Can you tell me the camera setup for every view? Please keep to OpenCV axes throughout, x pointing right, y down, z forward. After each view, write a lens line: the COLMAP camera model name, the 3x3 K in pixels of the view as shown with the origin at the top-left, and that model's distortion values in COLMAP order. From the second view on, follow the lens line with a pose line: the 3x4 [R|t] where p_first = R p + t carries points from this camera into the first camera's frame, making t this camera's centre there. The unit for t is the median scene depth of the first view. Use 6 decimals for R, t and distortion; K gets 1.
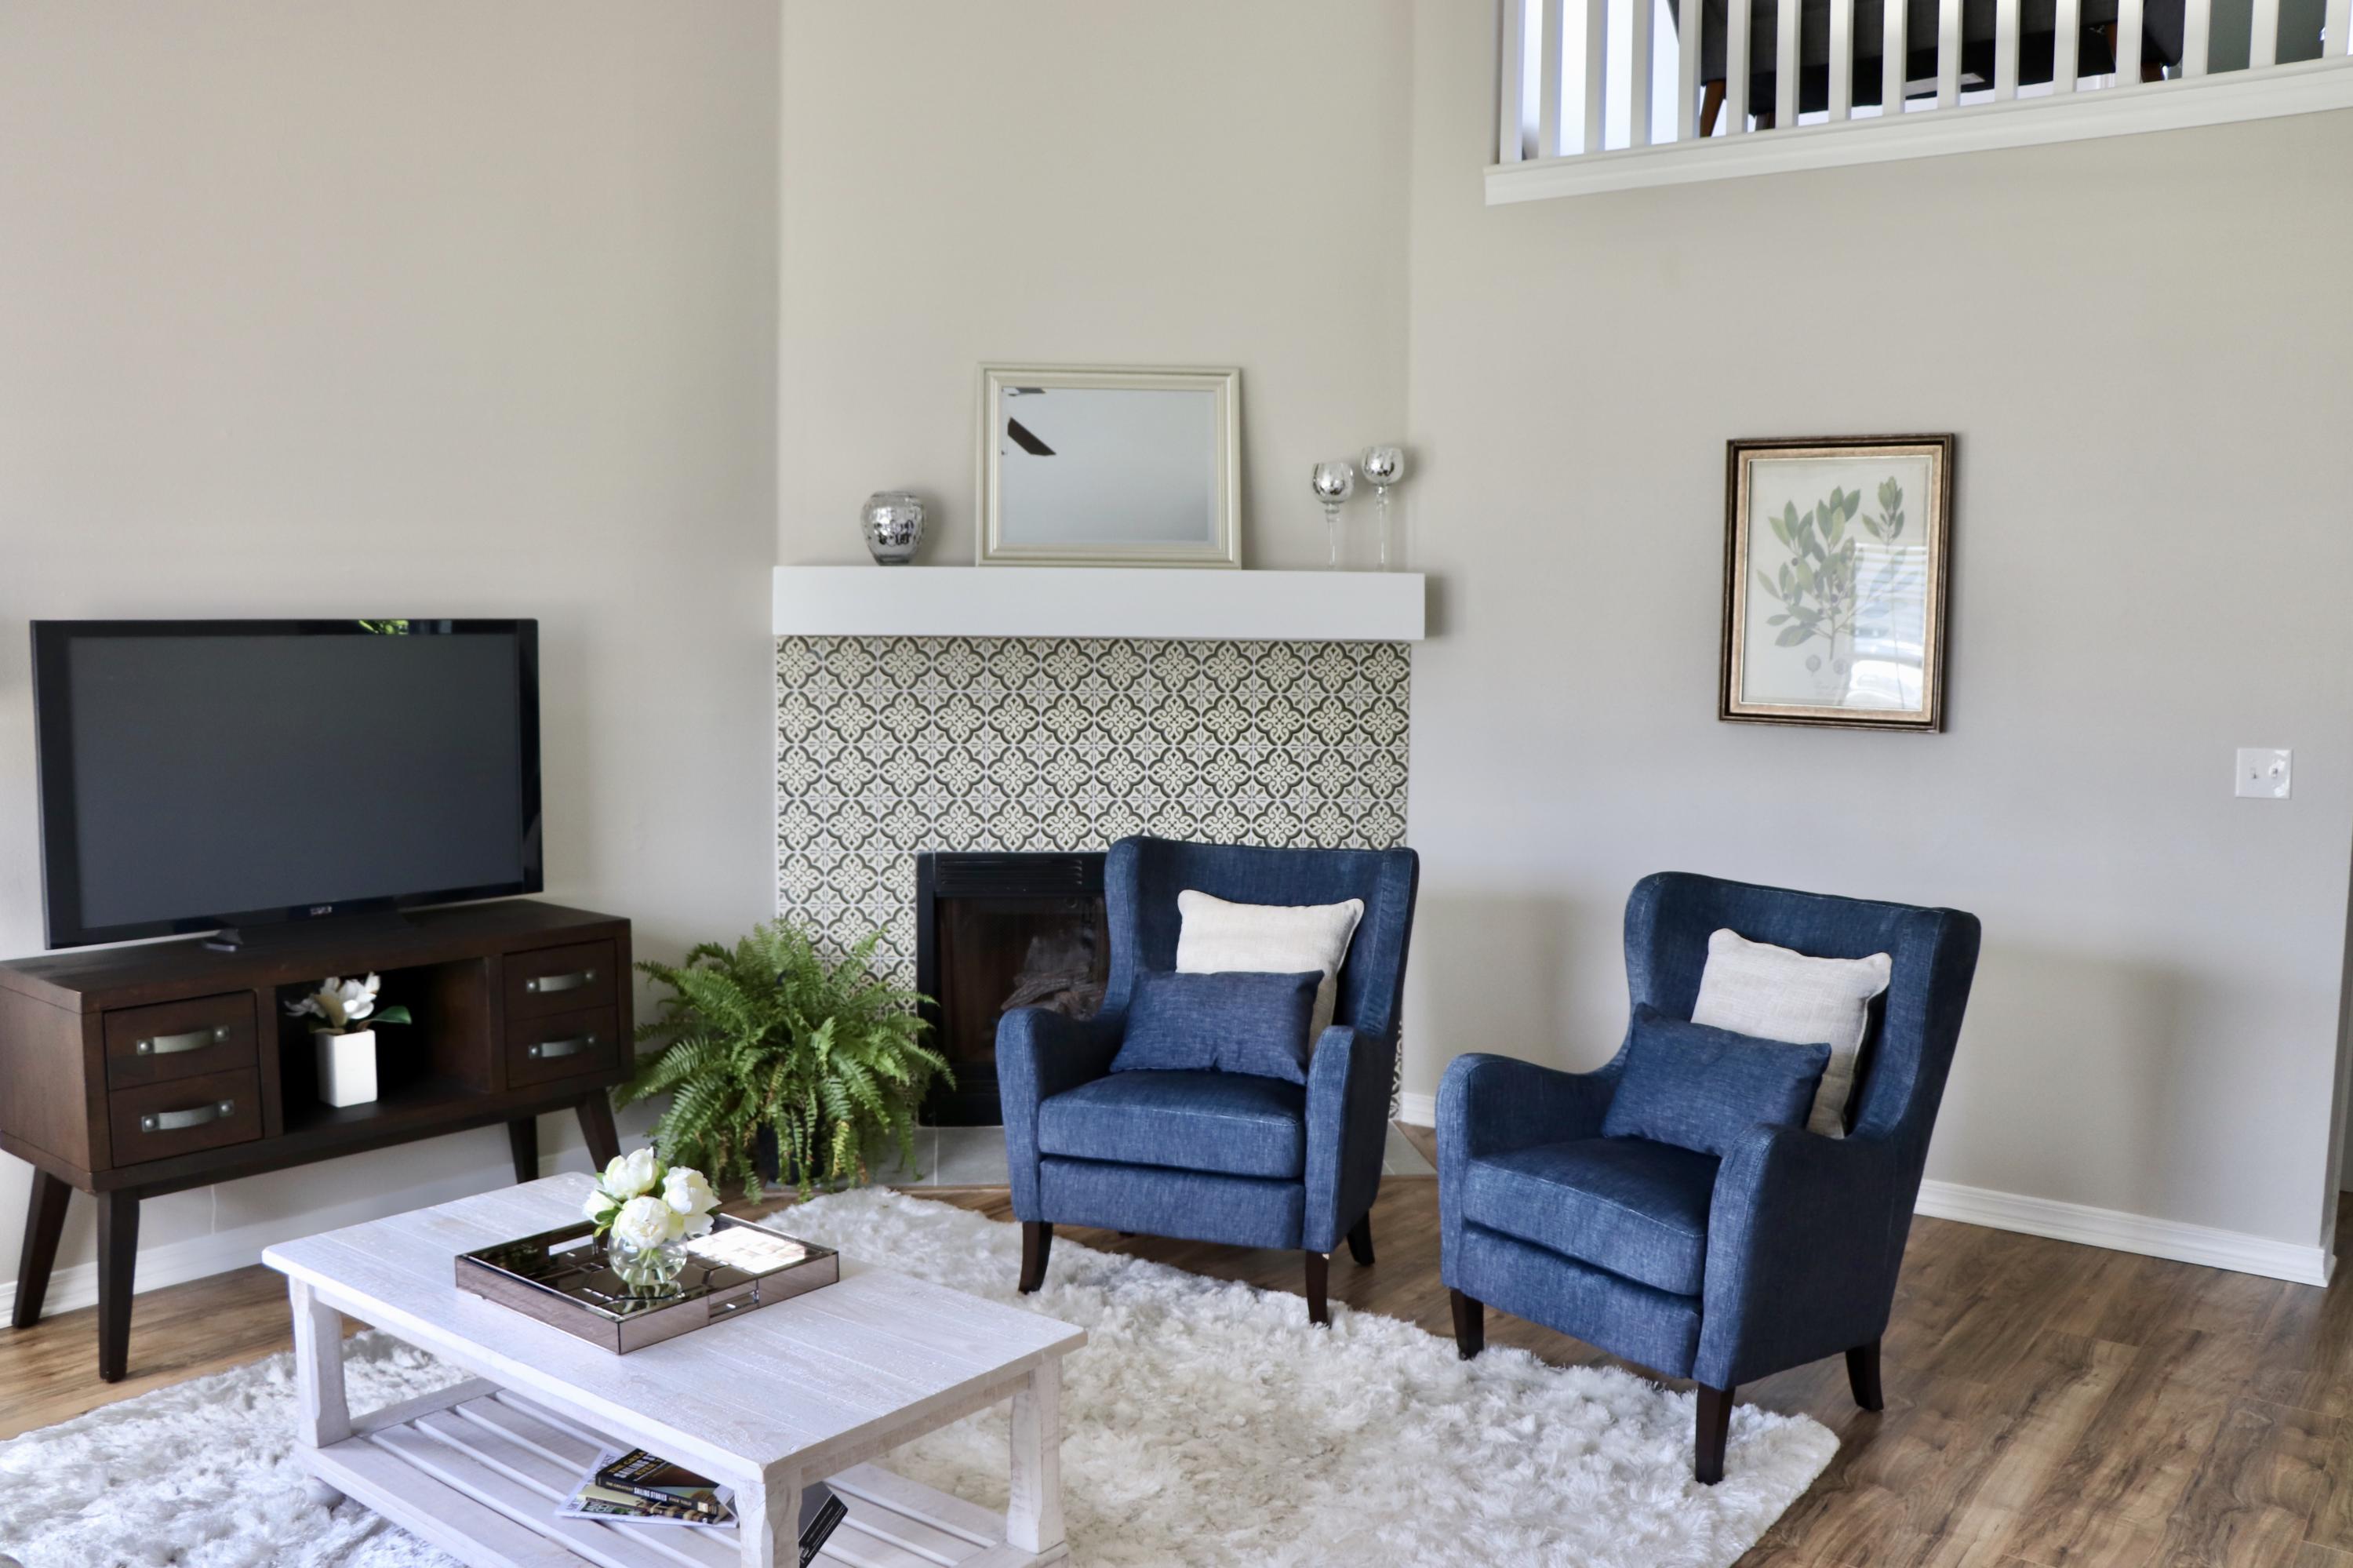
lens RADIAL K [[1935.7, 0, 1185.6], [0, 1935.7, 799.3], [0, 0, 1]] dist [-0.186579, 0.161317]
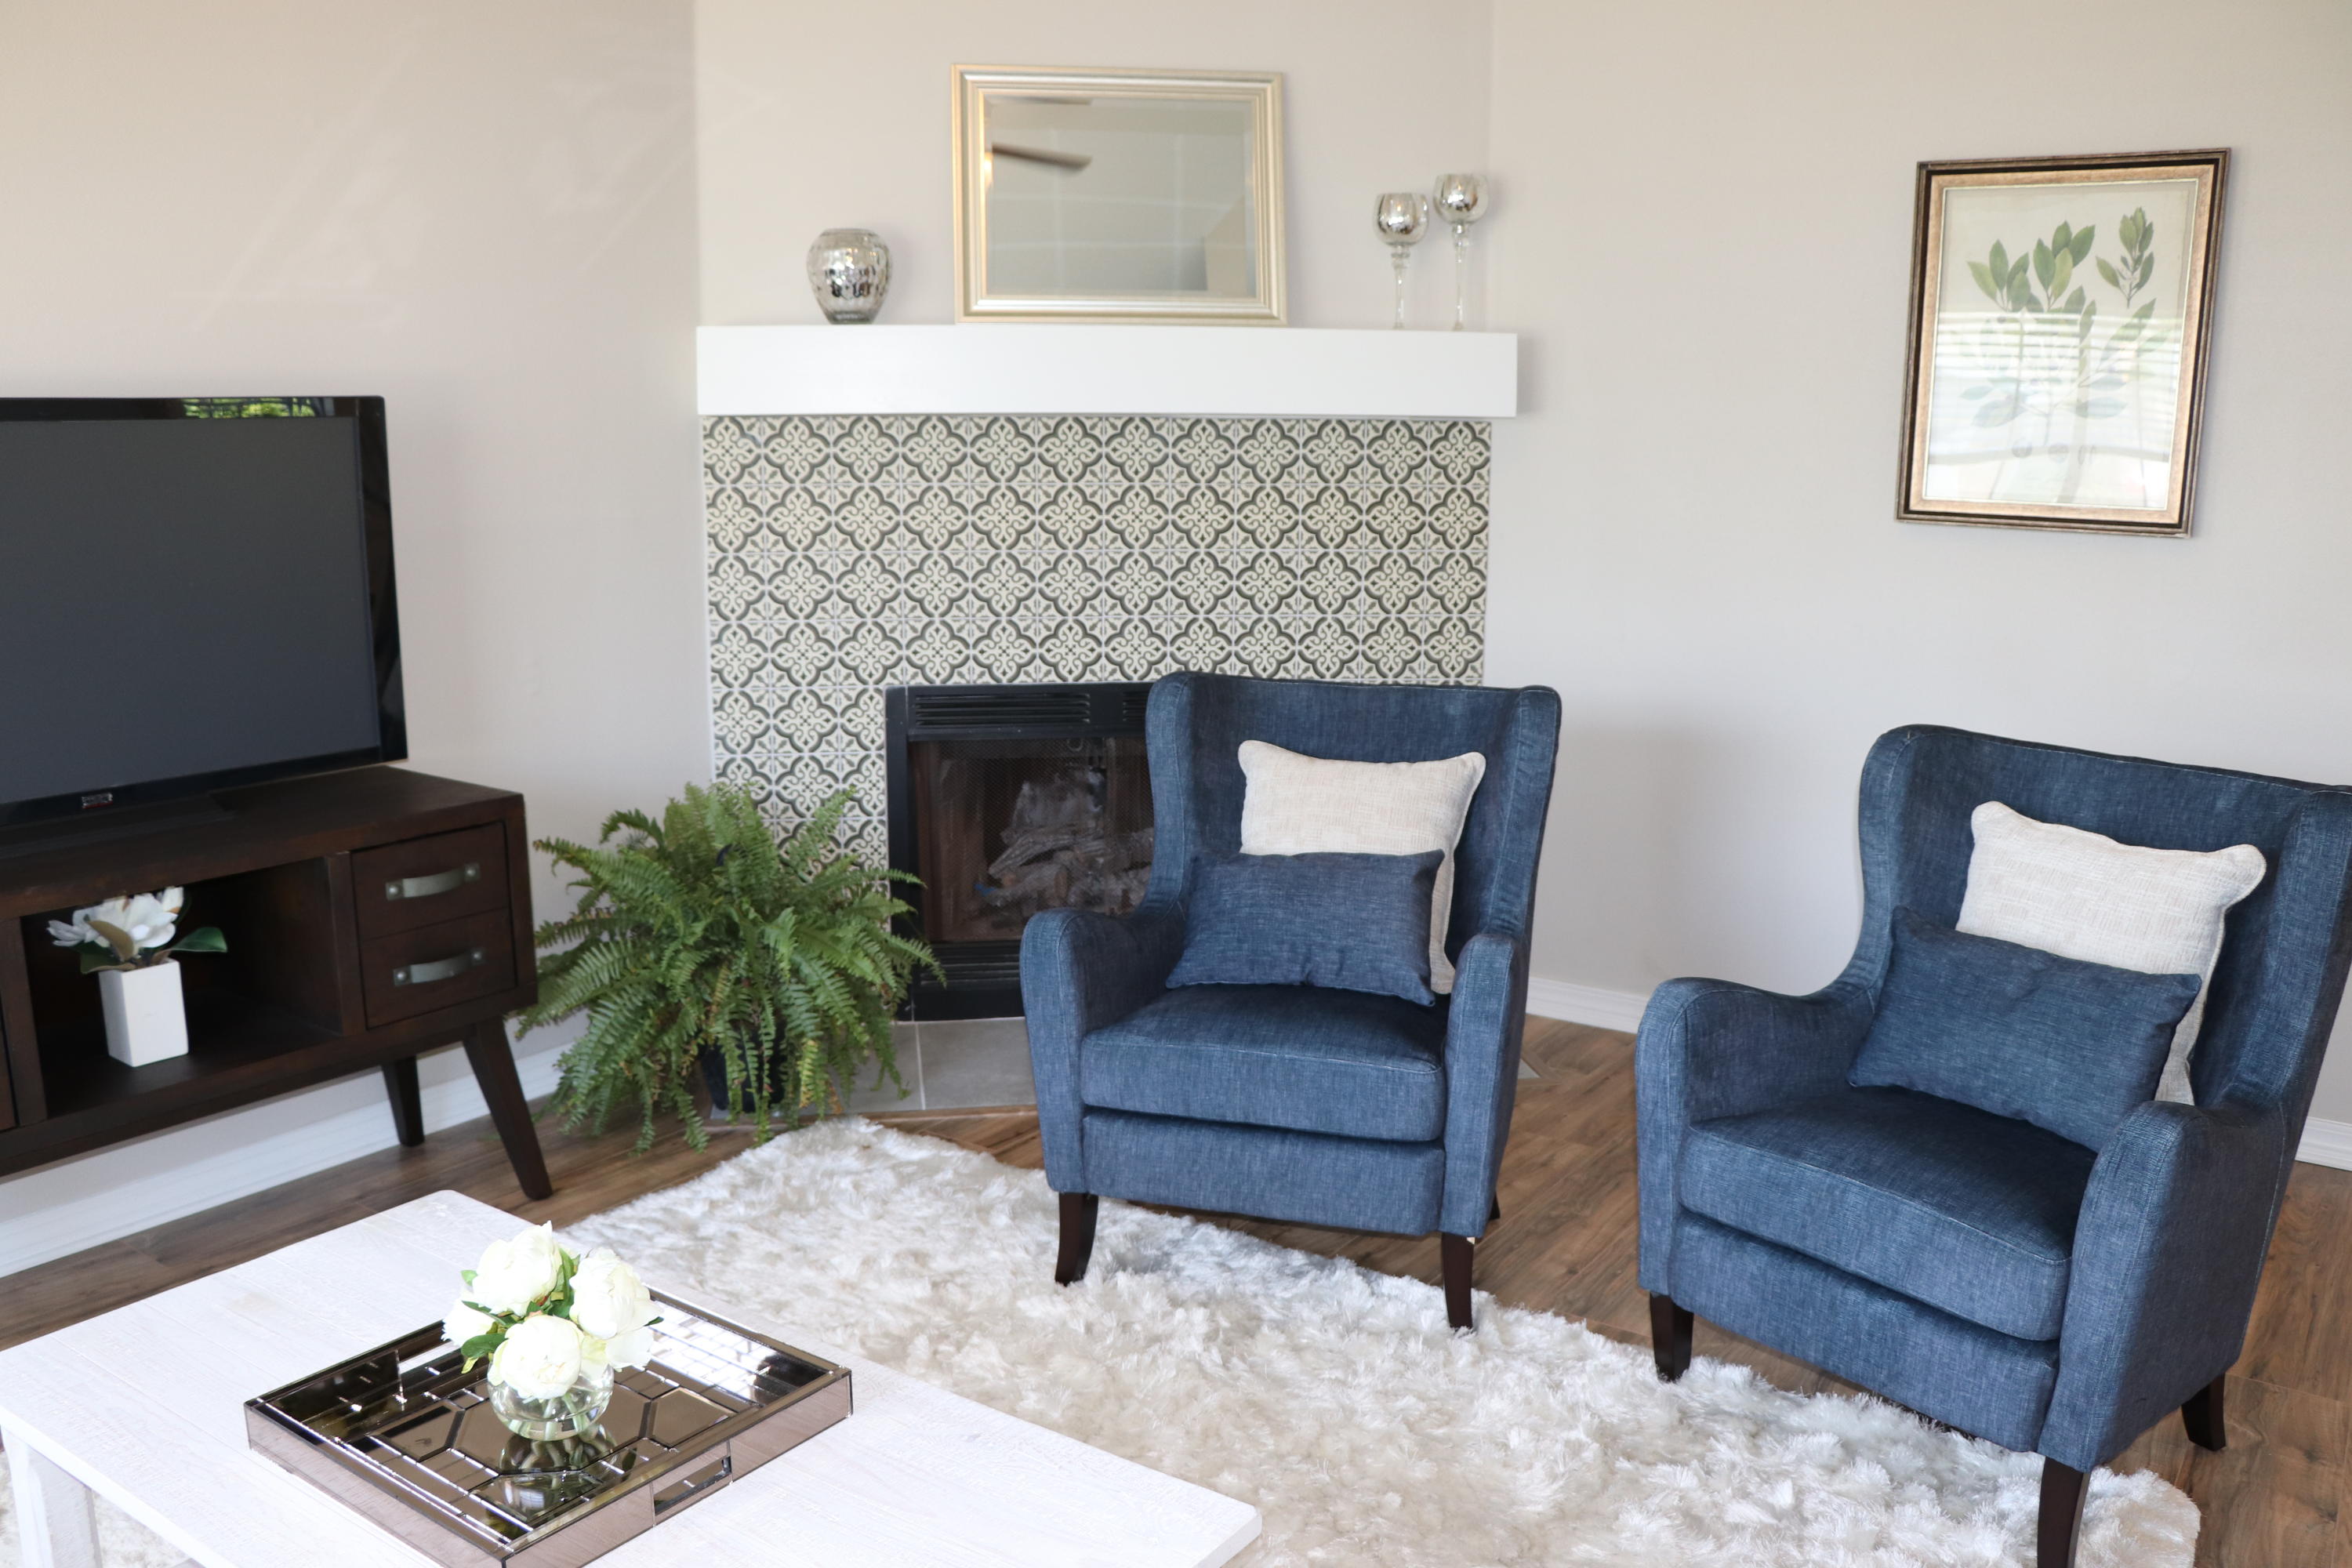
lens RADIAL K [[1897.8, 0, 1169.4], [0, 1897.8, 805.0], [0, 0, 1]] dist [-0.181693, 0.152209]
pose [[0.999239, -0.013237, 0.036687, -0.059498], [0.008980, 0.993455, 0.113867, -0.014132], [-0.037954, -0.113451, 0.992818, 0.246167]]
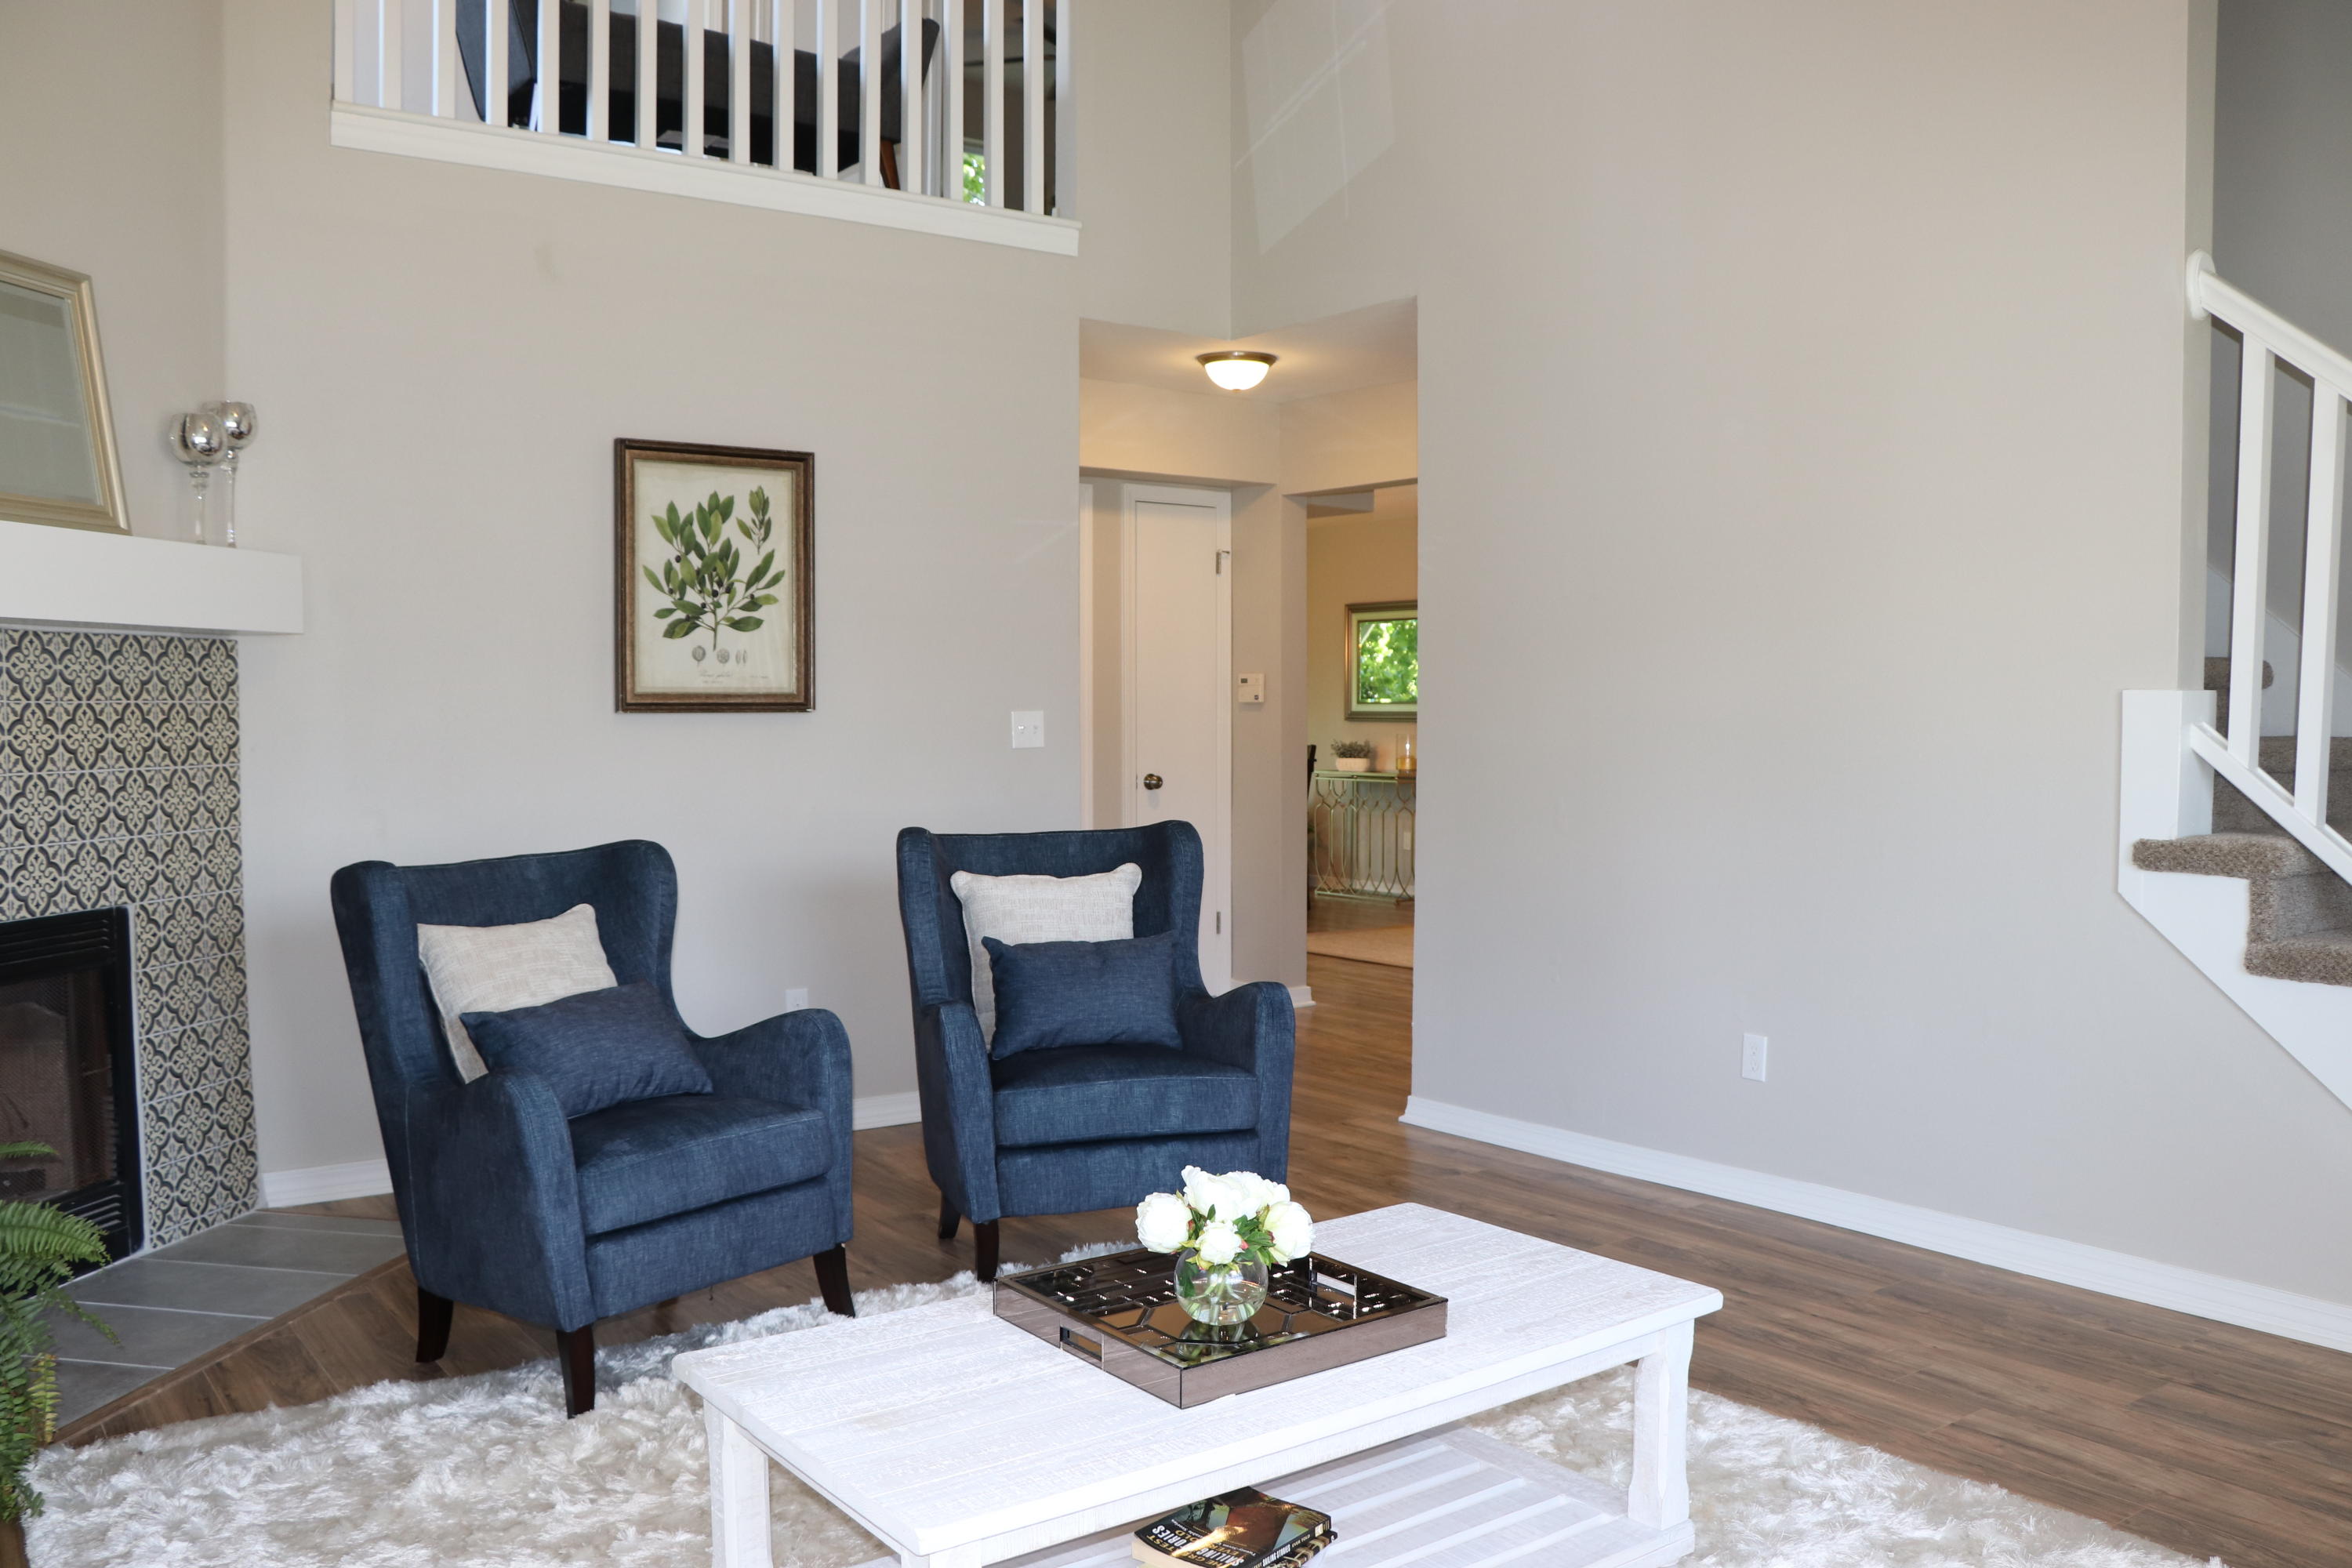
lens RADIAL K [[1897.8, 0, 1169.4], [0, 1897.8, 805.0], [0, 0, 1]] dist [-0.181693, 0.152209]
pose [[0.287687, -0.063523, 0.955616, -0.644085], [0.091775, 0.995035, 0.038514, -0.002813], [-0.953317, 0.076621, 0.292088, 0.462862]]
